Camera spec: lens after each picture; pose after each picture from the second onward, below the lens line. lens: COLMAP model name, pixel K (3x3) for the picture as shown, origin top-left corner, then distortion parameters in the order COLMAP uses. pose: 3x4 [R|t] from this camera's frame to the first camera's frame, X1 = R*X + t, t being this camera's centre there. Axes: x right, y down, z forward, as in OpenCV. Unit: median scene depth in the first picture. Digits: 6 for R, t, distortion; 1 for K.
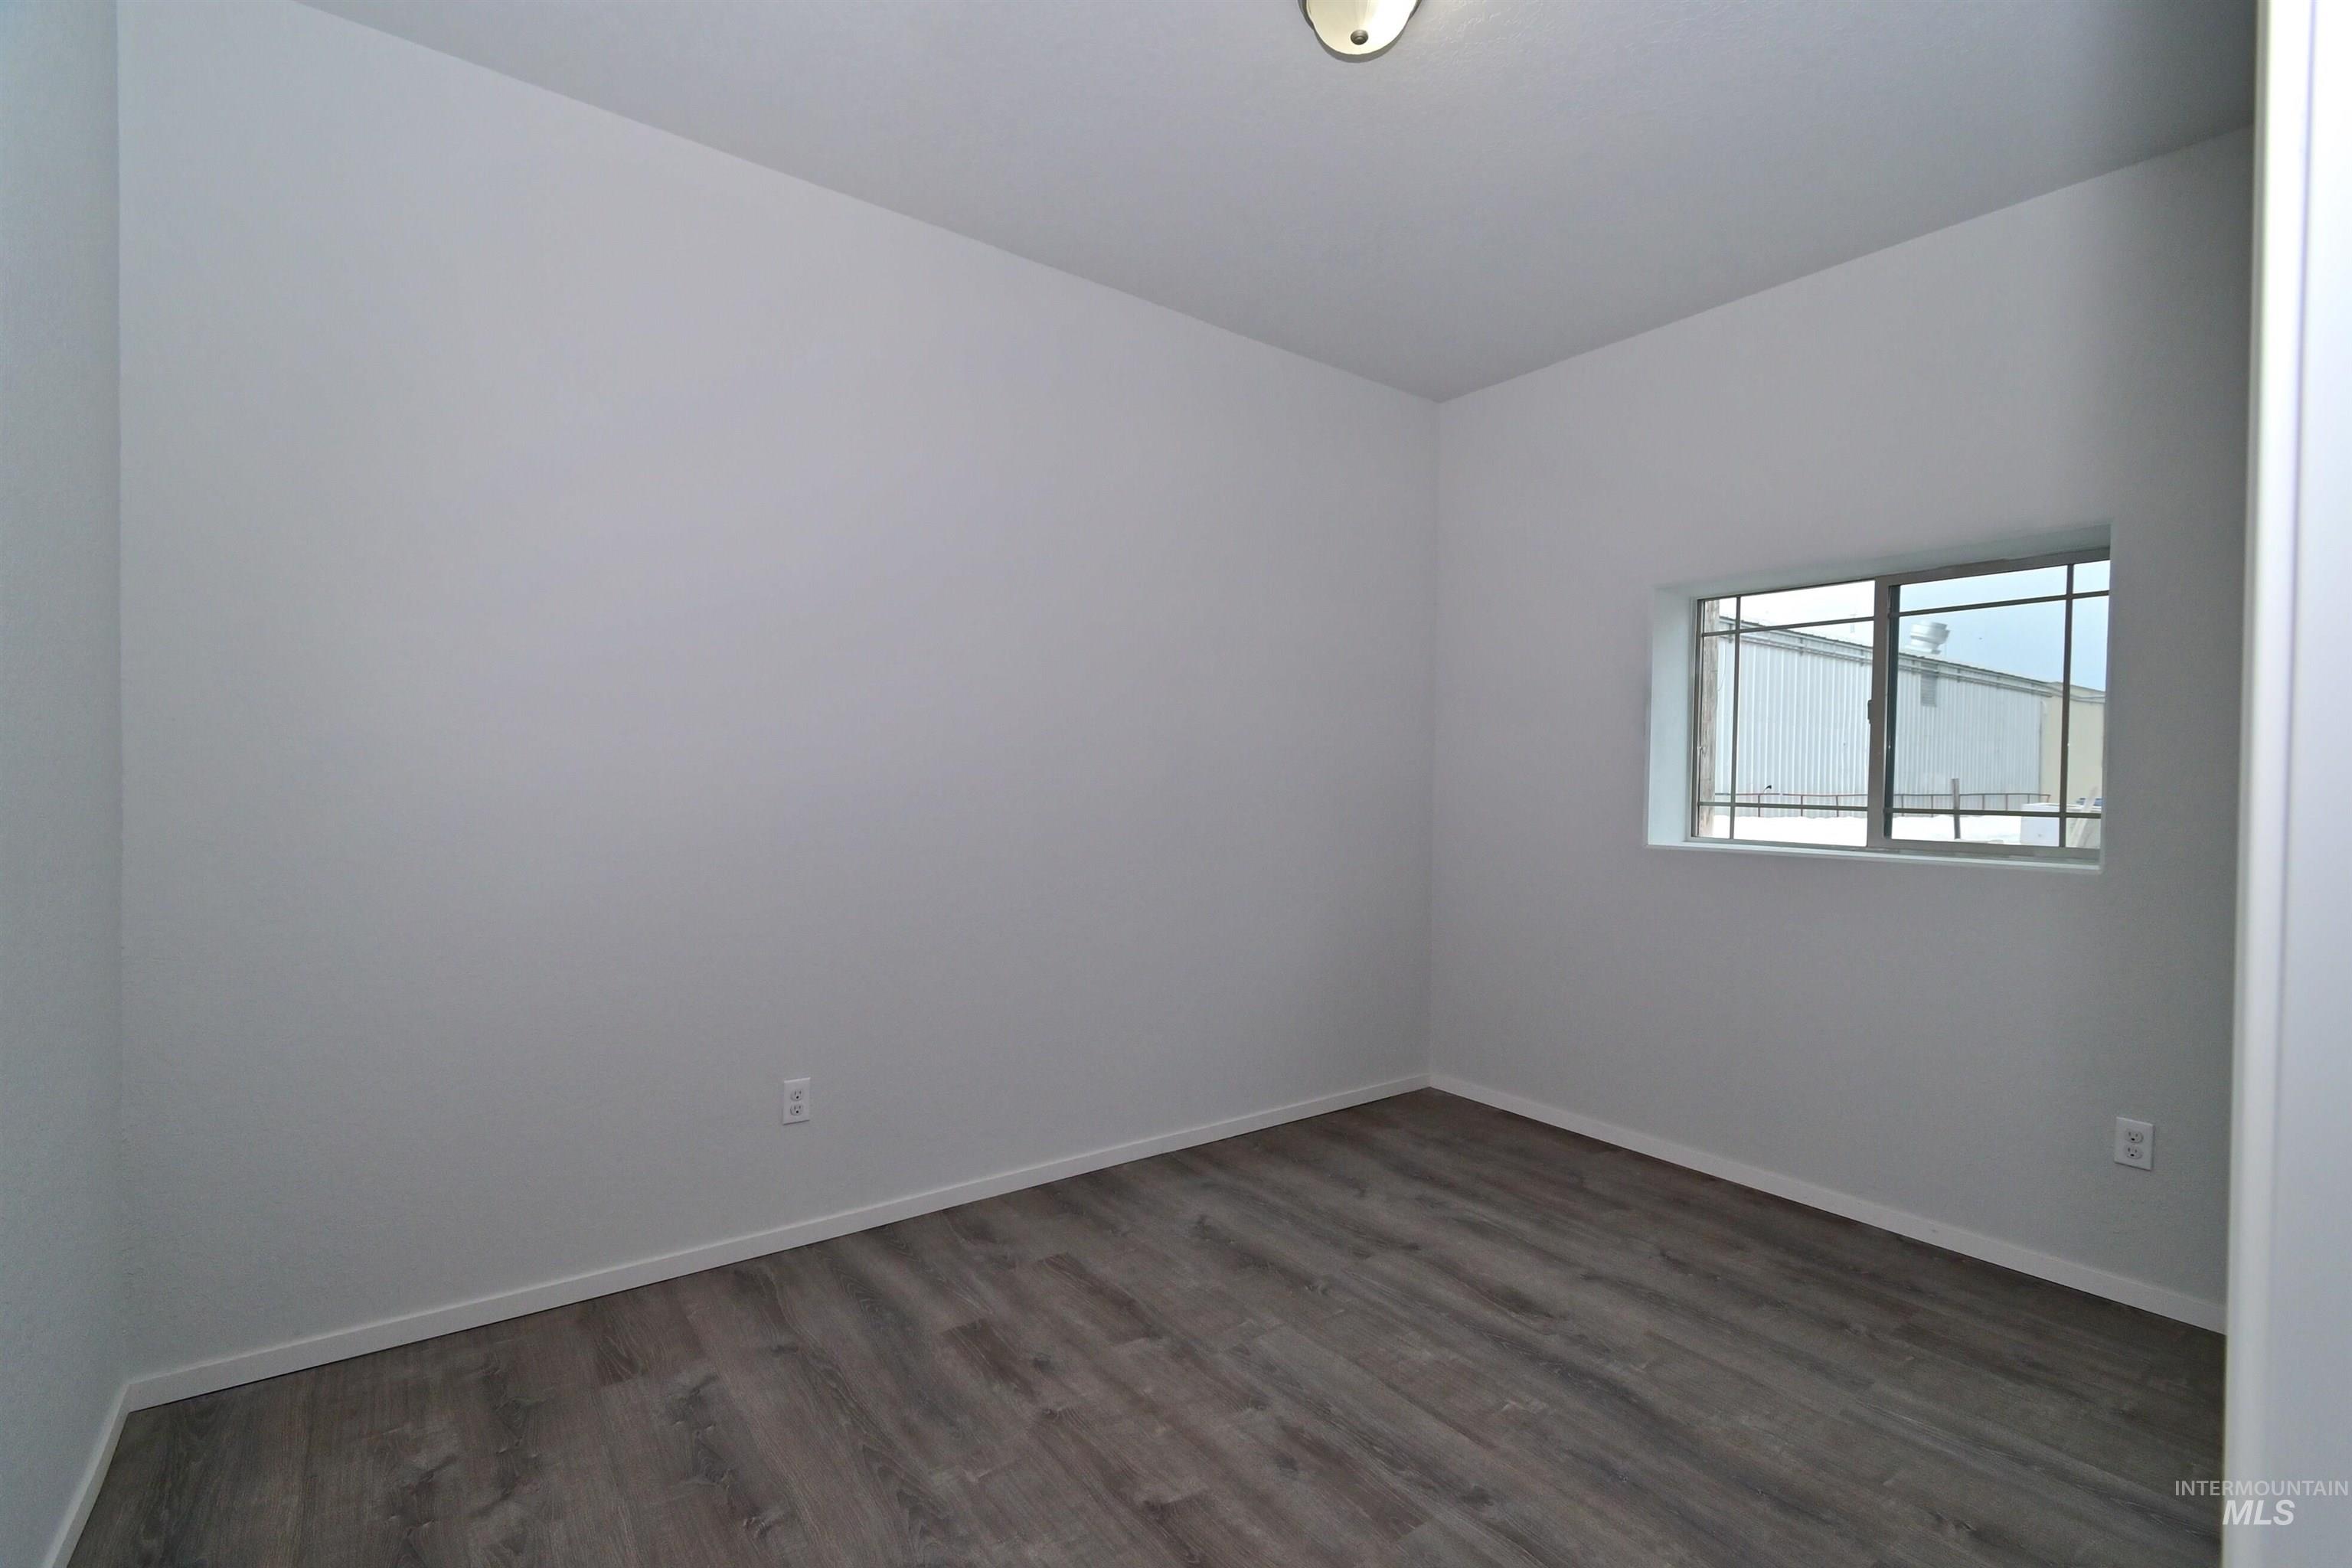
lens RADIAL K [[1041.4, 0, 1178.1], [0, 1041.4, 797.3], [0, 0, 1]] dist [-0.000592, -0.000511]
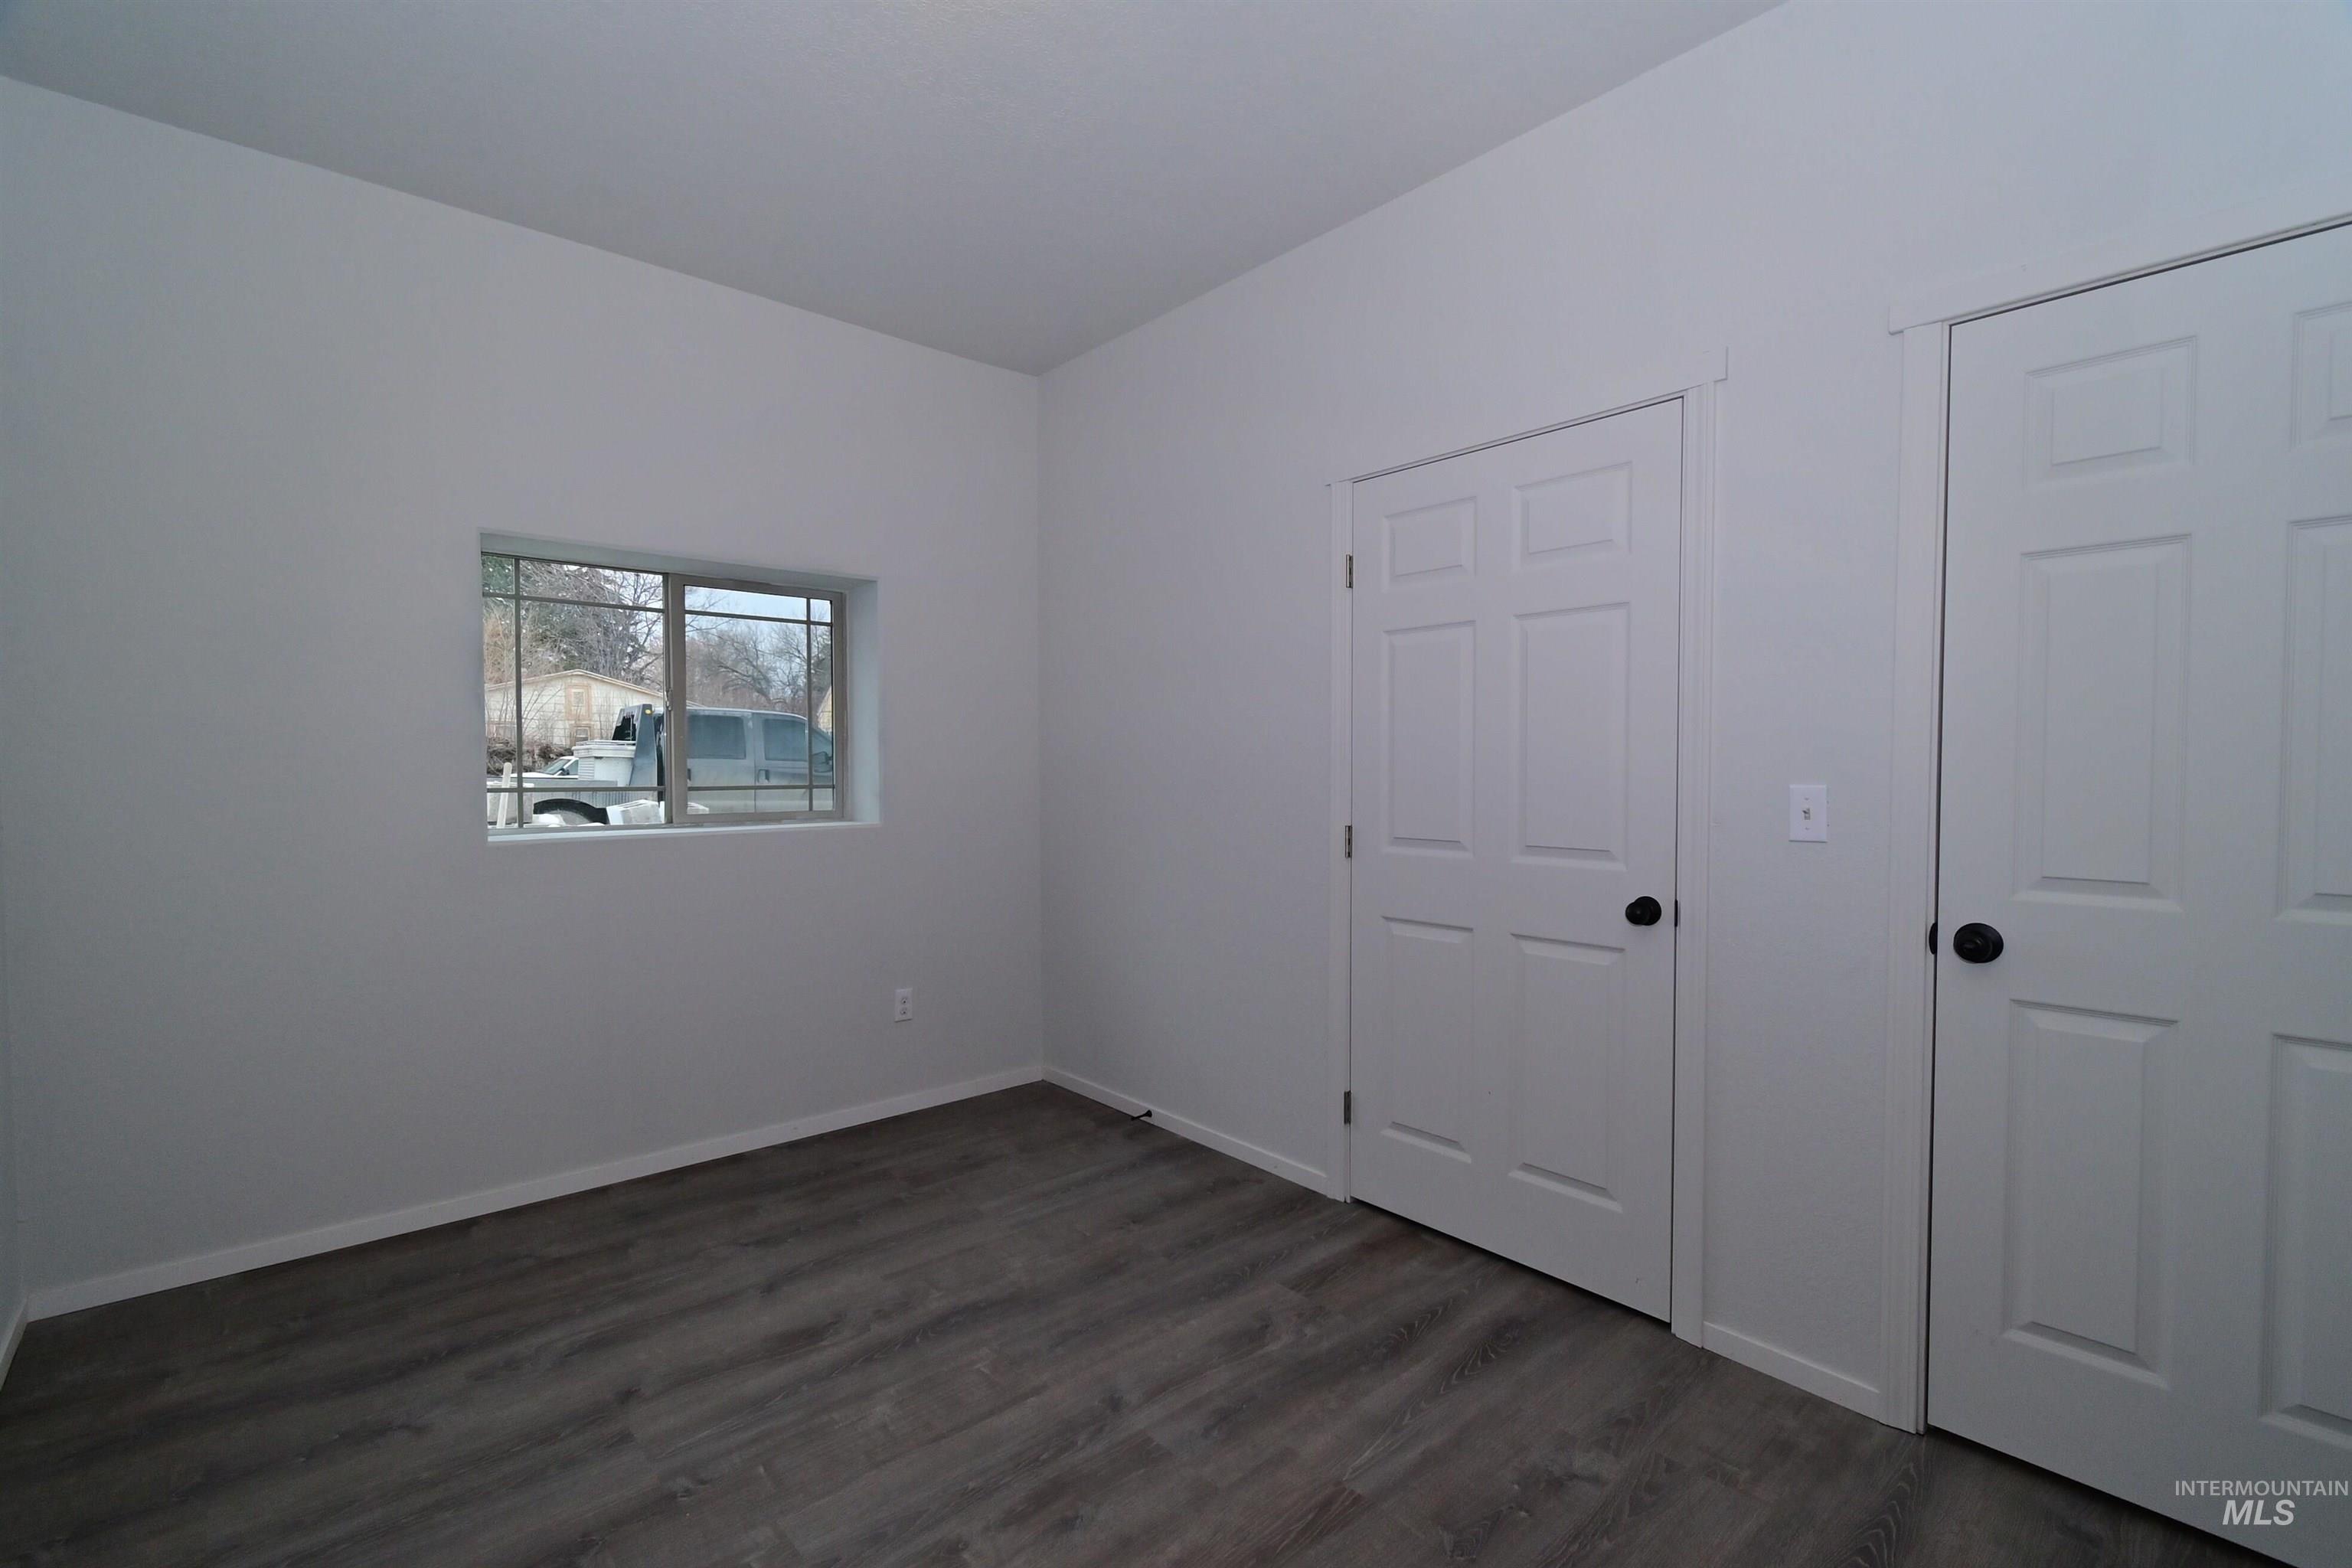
lens RADIAL K [[1041.4, 0, 1178.1], [0, 1041.4, 797.3], [0, 0, 1]] dist [-0.000592, -0.000511]
pose [[-0.080470, -0.044624, 0.995758, -0.638996], [0.020905, 0.998702, 0.046445, -0.026730], [-0.996538, 0.024554, -0.079433, 0.788921]]
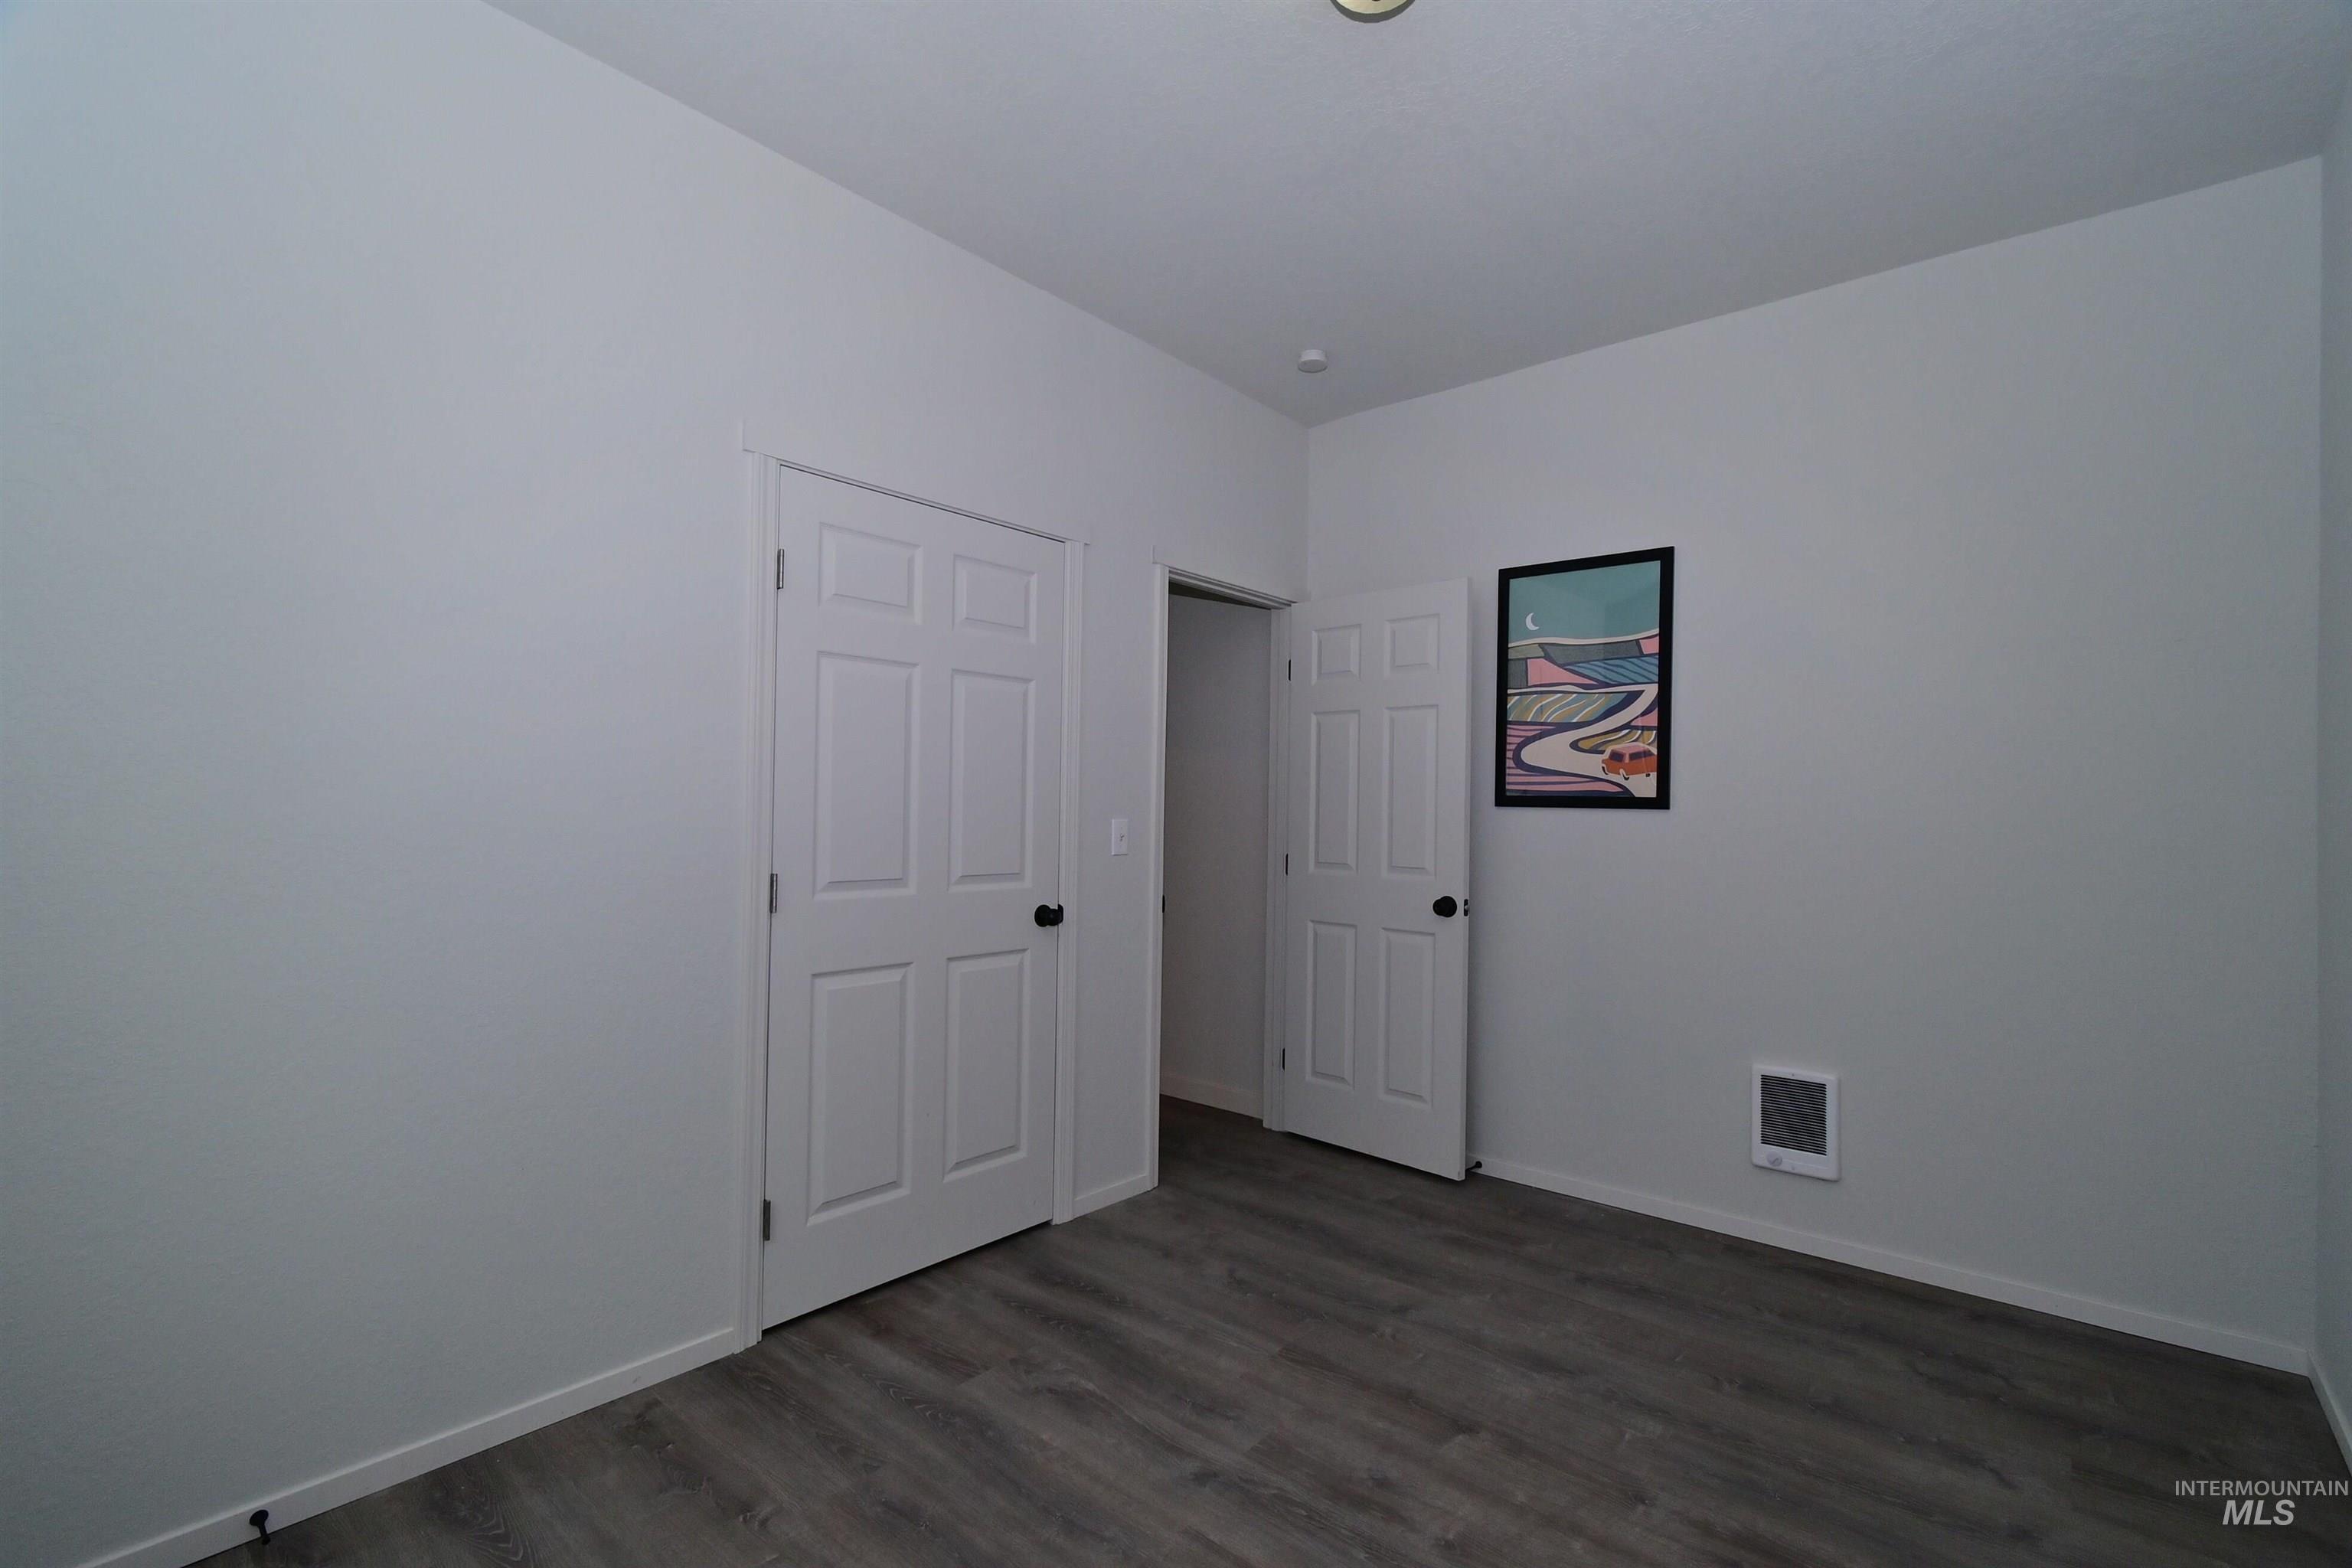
lens RADIAL K [[1041.4, 0, 1178.1], [0, 1041.4, 797.3], [0, 0, 1]] dist [-0.000592, -0.000511]
pose [[-0.975410, -0.030880, -0.218223, 0.446888], [-0.033041, 0.999434, 0.006256, -0.026506], [0.217907, 0.013313, -0.975879, 1.597352]]
